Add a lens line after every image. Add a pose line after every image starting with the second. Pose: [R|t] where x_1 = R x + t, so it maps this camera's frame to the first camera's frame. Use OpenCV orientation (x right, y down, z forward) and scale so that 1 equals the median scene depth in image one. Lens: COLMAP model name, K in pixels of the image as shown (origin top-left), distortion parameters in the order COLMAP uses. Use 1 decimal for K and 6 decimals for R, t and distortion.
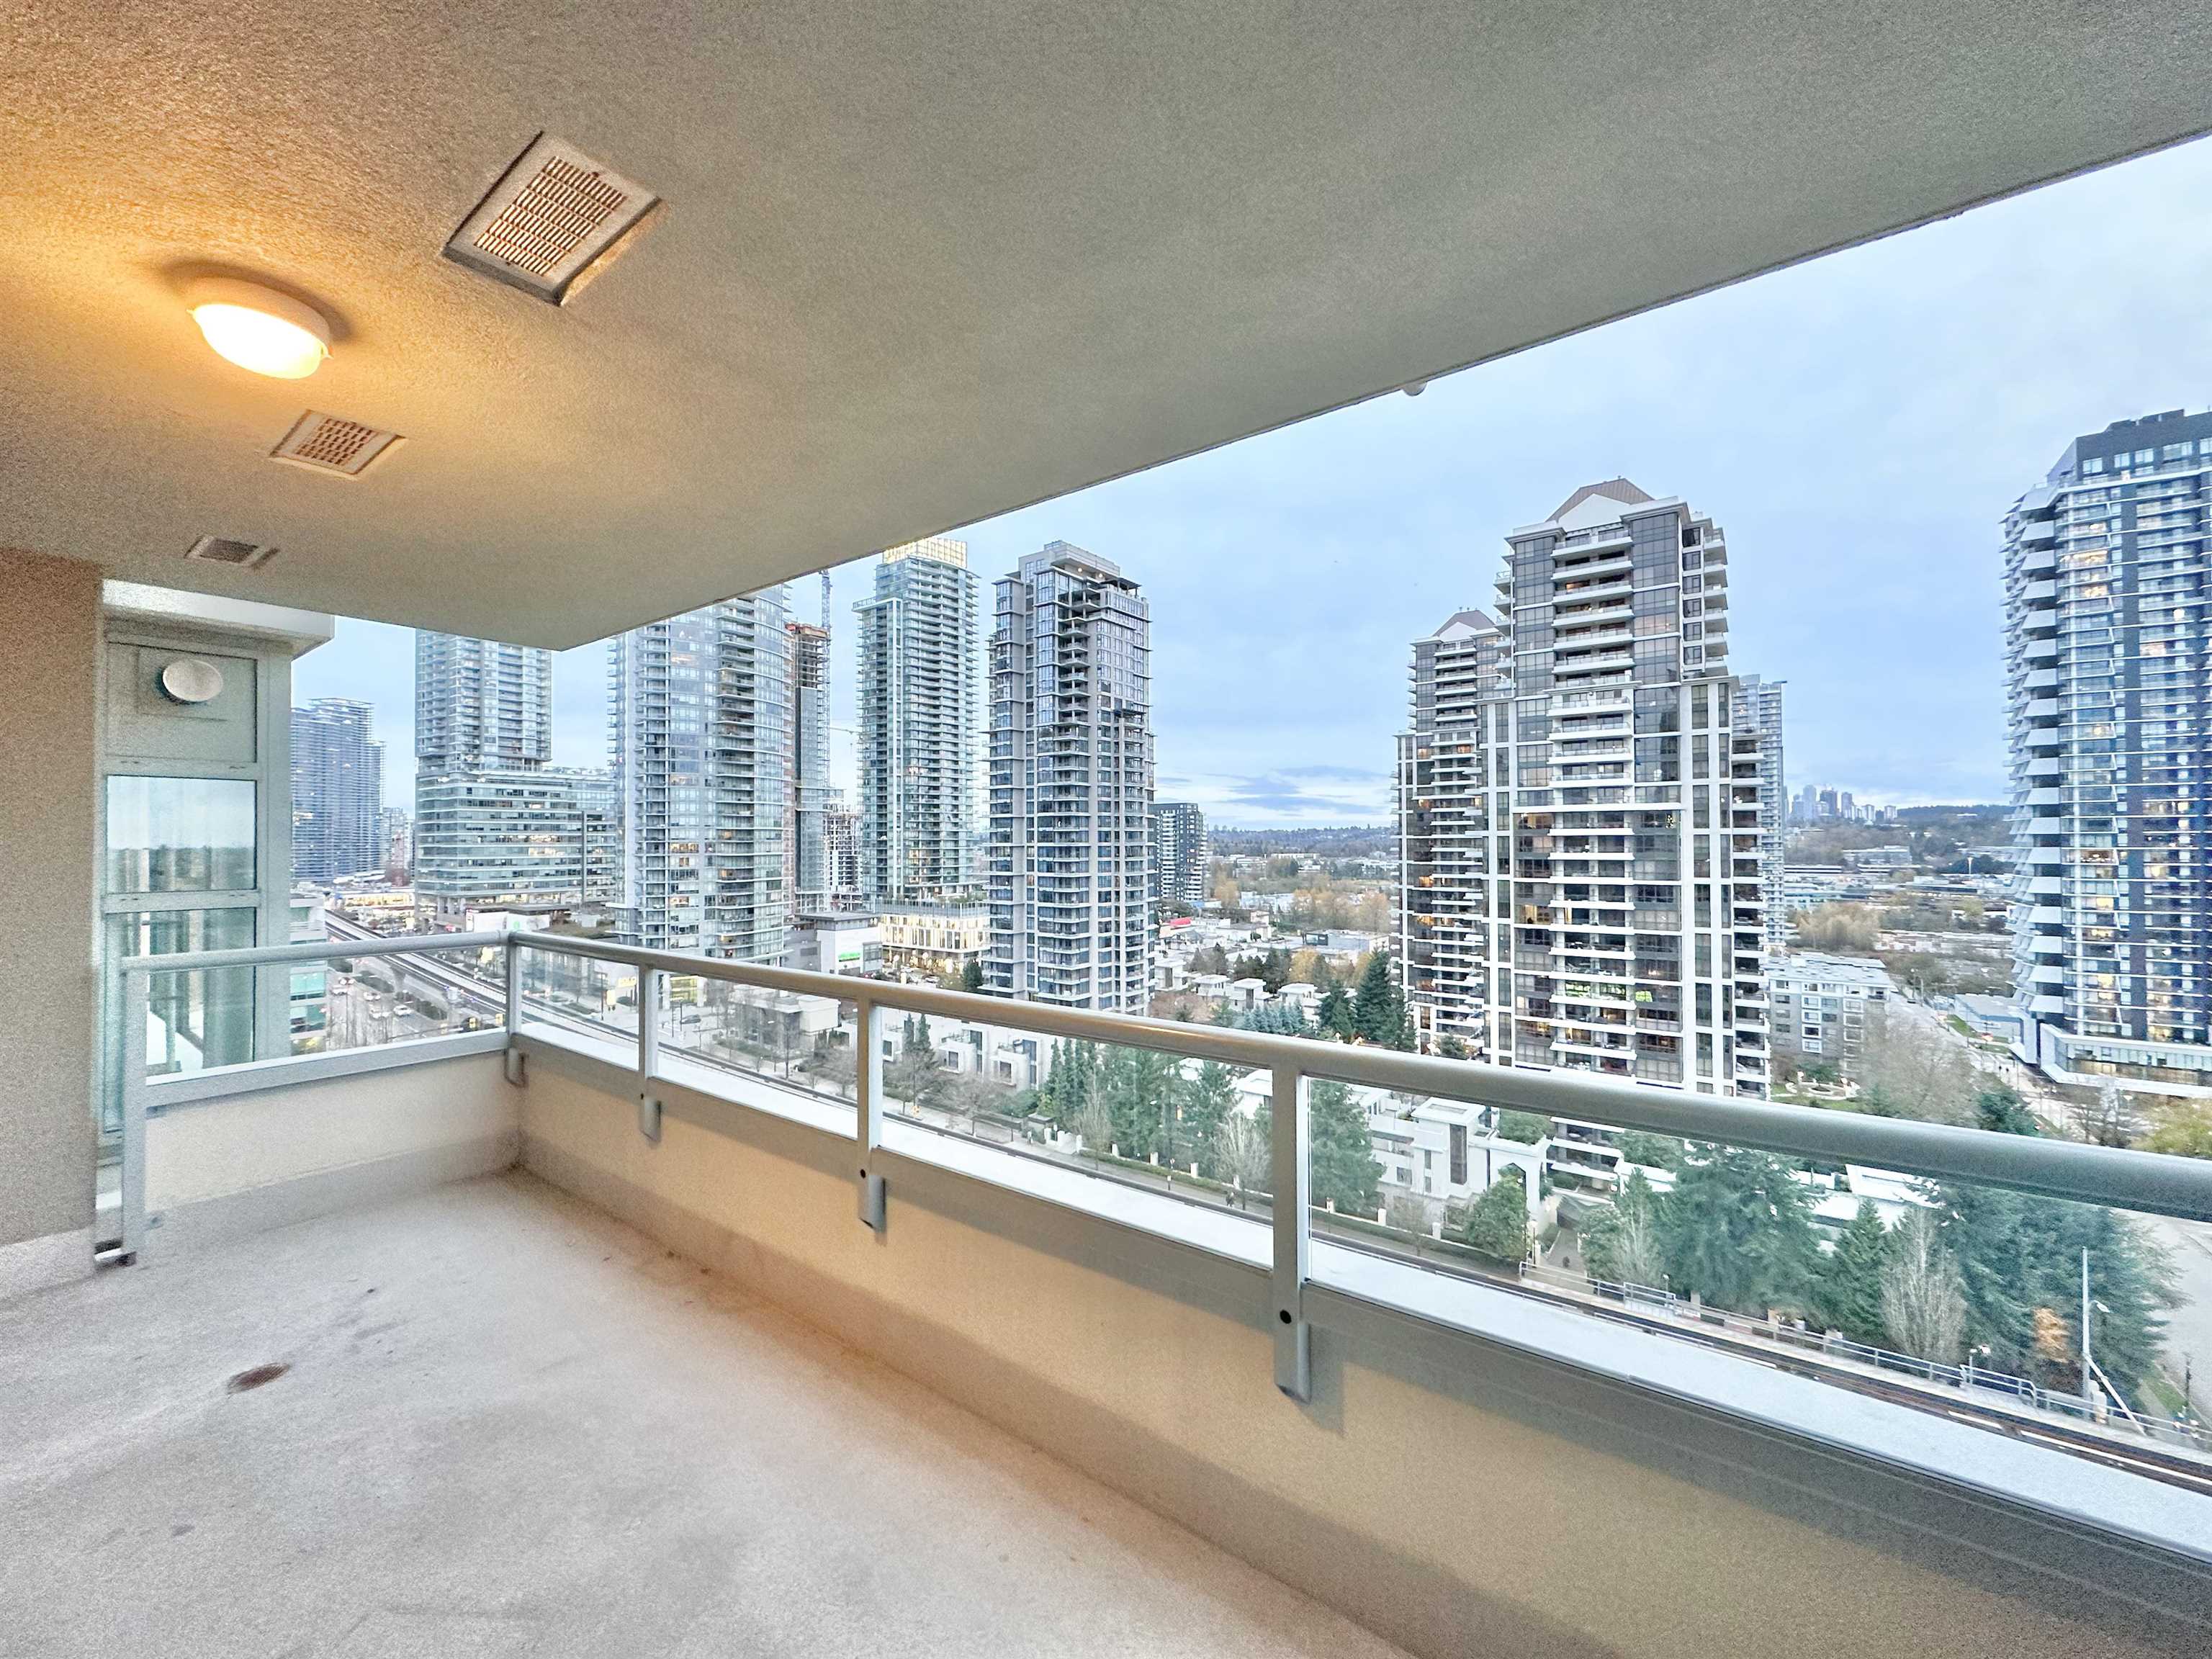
lens RADIAL K [[880.5, 0, 1098.3], [0, 880.5, 830.8], [0, 0, 1]] dist [-0.002511, 0.000529]
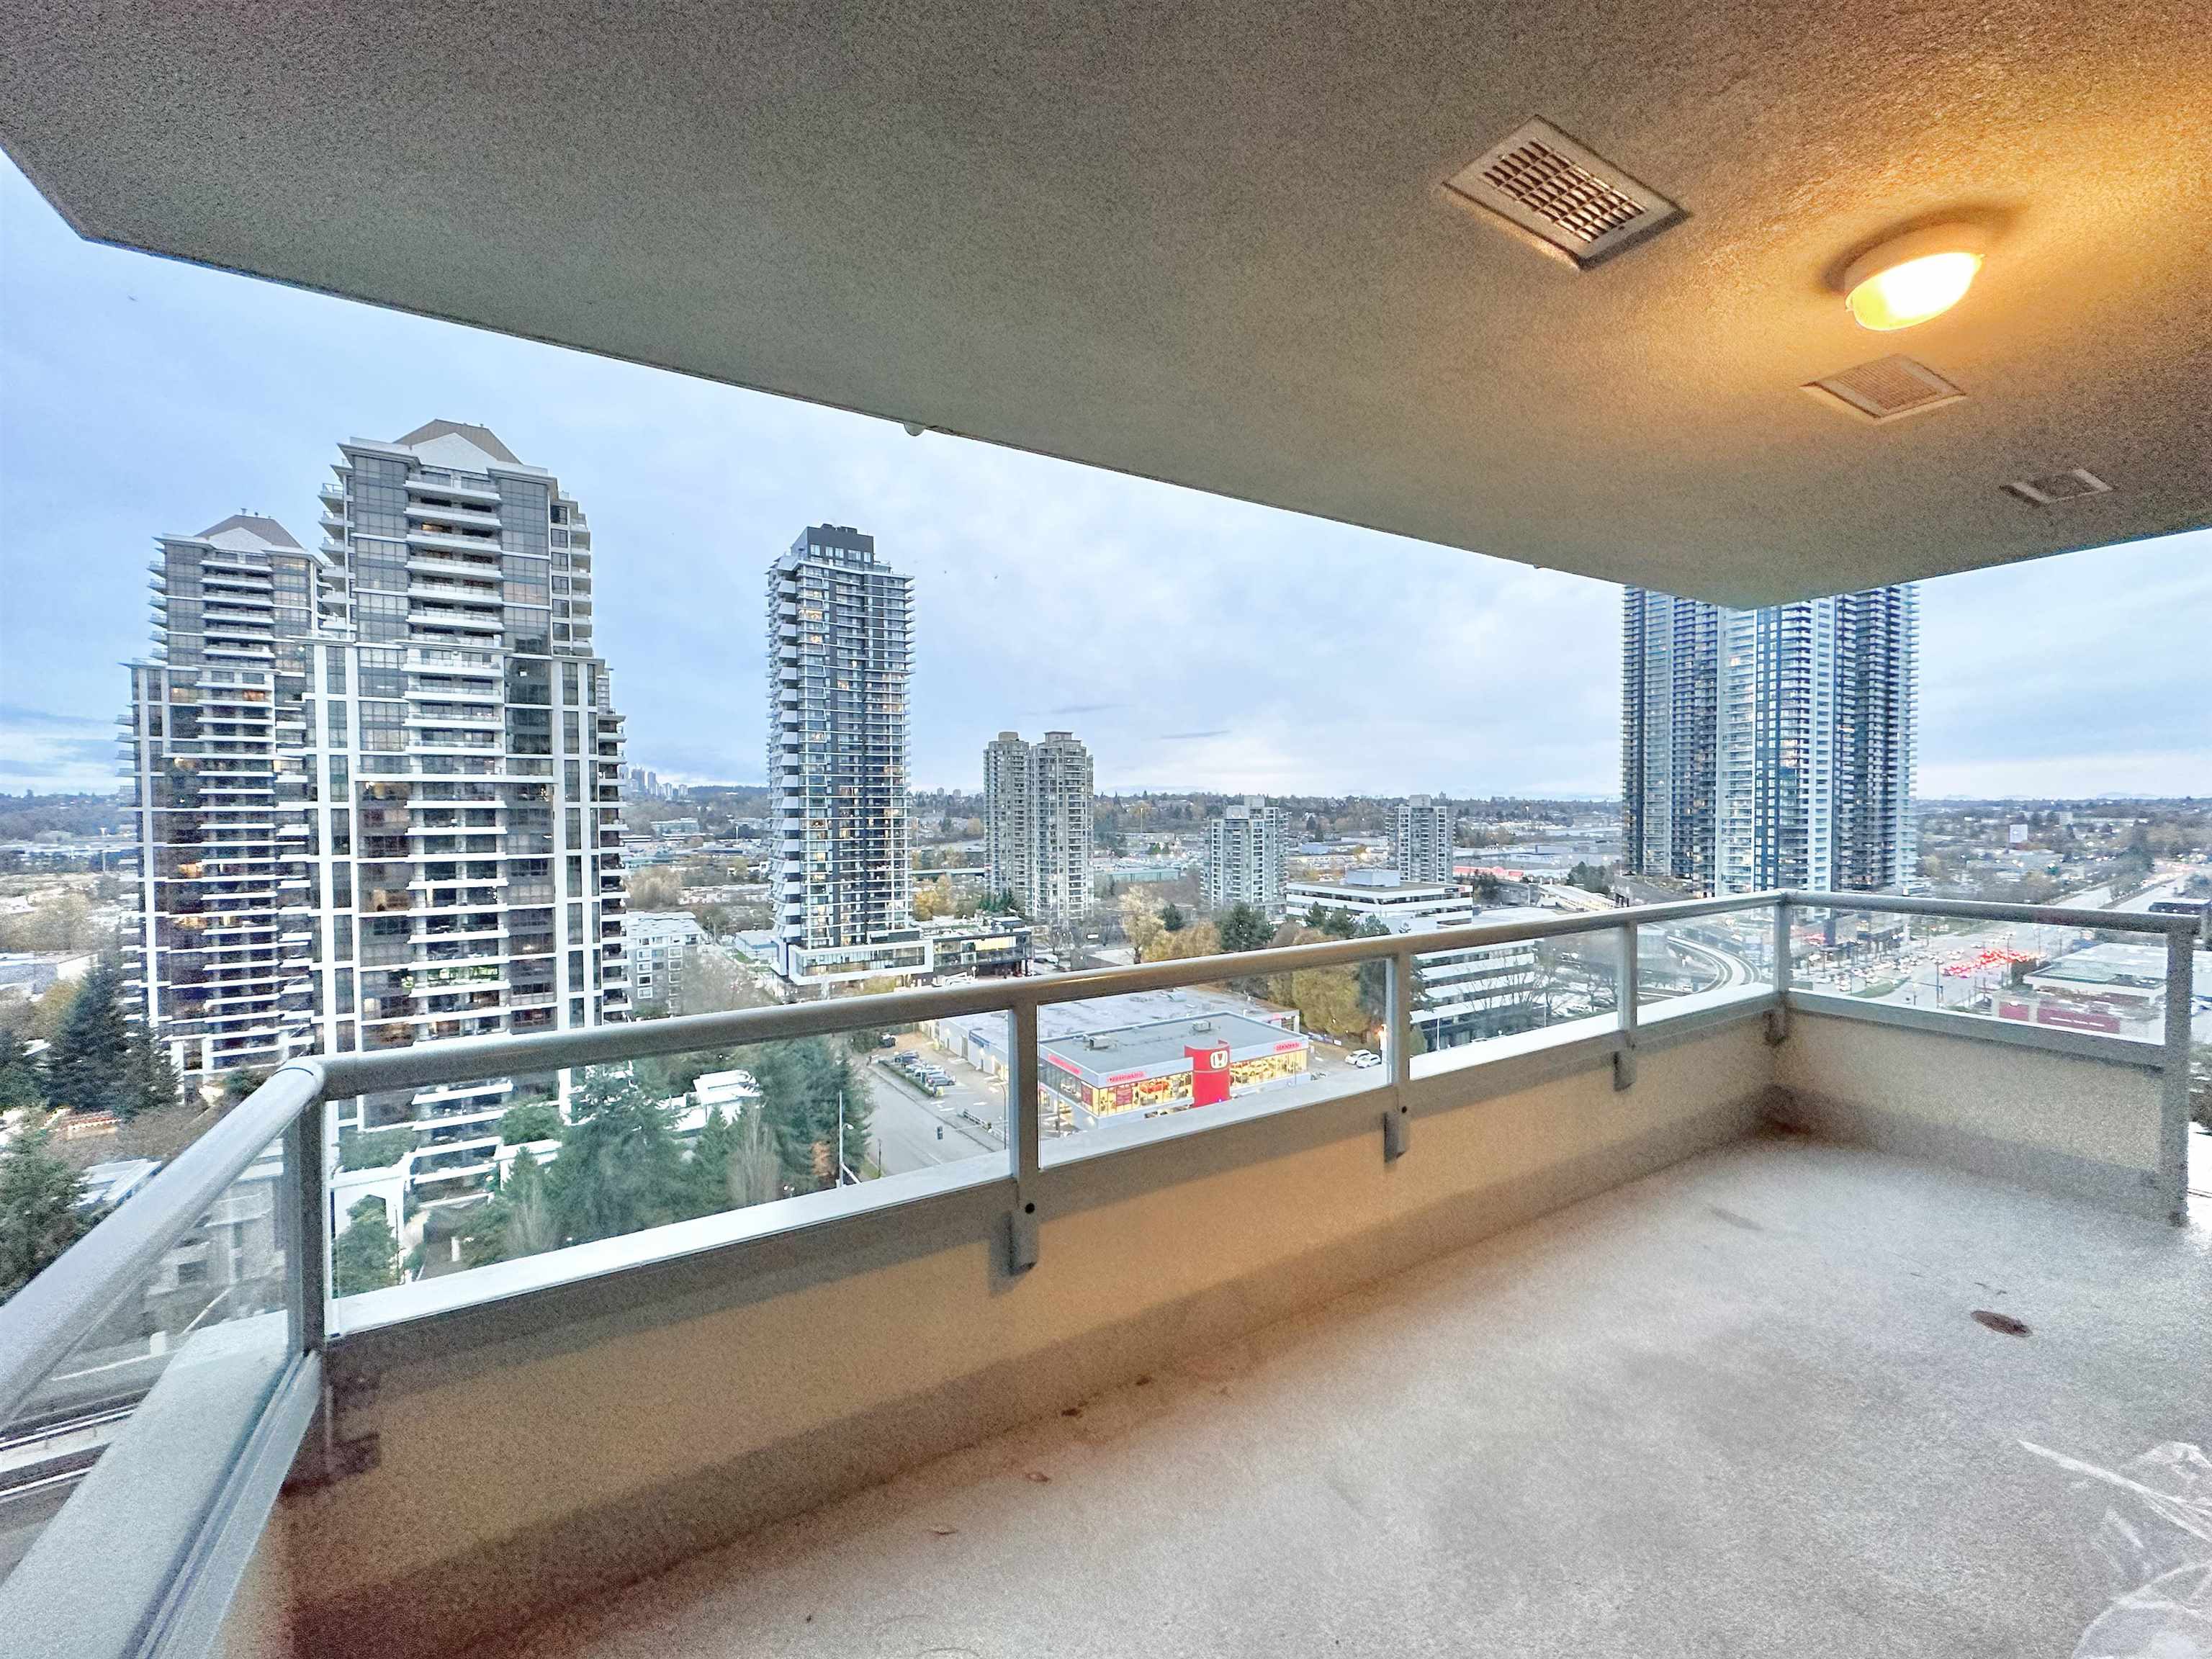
lens RADIAL K [[880.5, 0, 1111.9], [0, 880.5, 831.9], [0, 0, 1]] dist [-0.002511, 0.000529]
pose [[0.372810, -0.021287, 0.927664, -0.034521], [-0.008029, 0.999625, 0.026165, 0.000312], [-0.927873, -0.017203, 0.372499, 0.022705]]
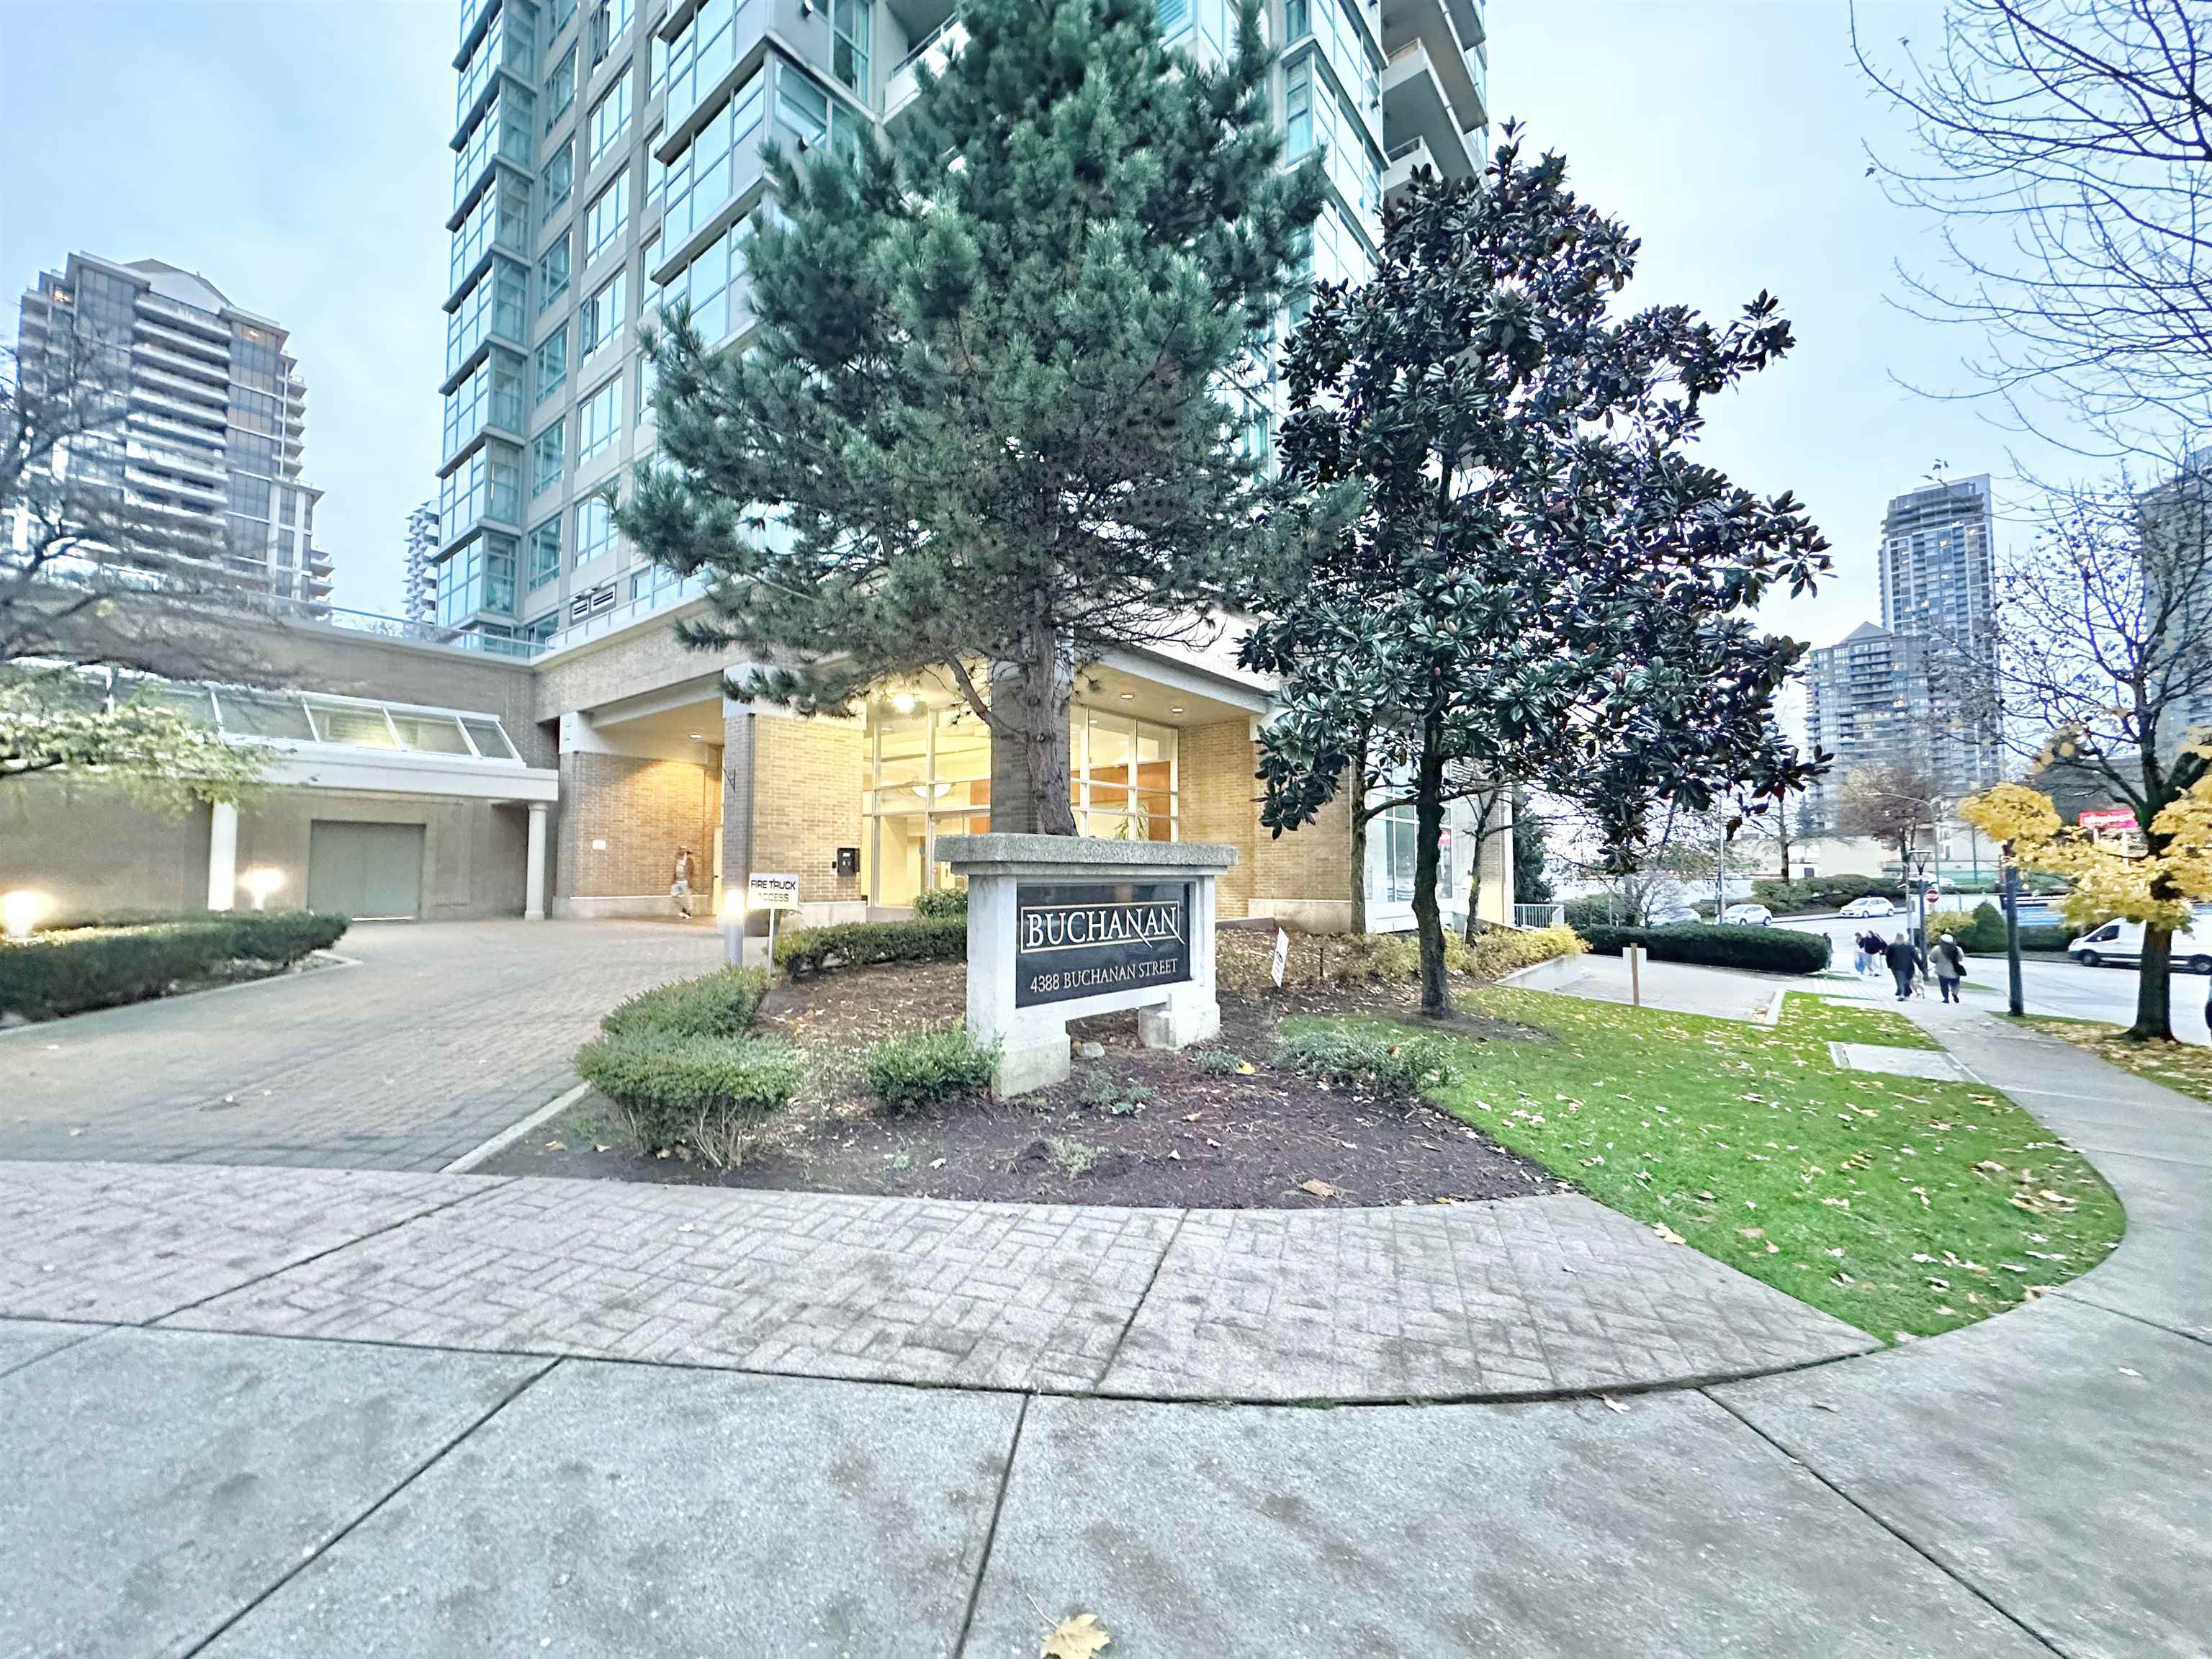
lens RADIAL K [[880.5, 0, 1108.5], [0, 880.5, 832.1], [0, 0, 1]] dist [-0.002511, 0.000529]
pose [[0.017493, 0.058193, 0.998152, -0.405625], [-0.013117, 0.998232, -0.057967, 0.315997], [-0.999761, -0.012079, 0.018226, -0.119776]]
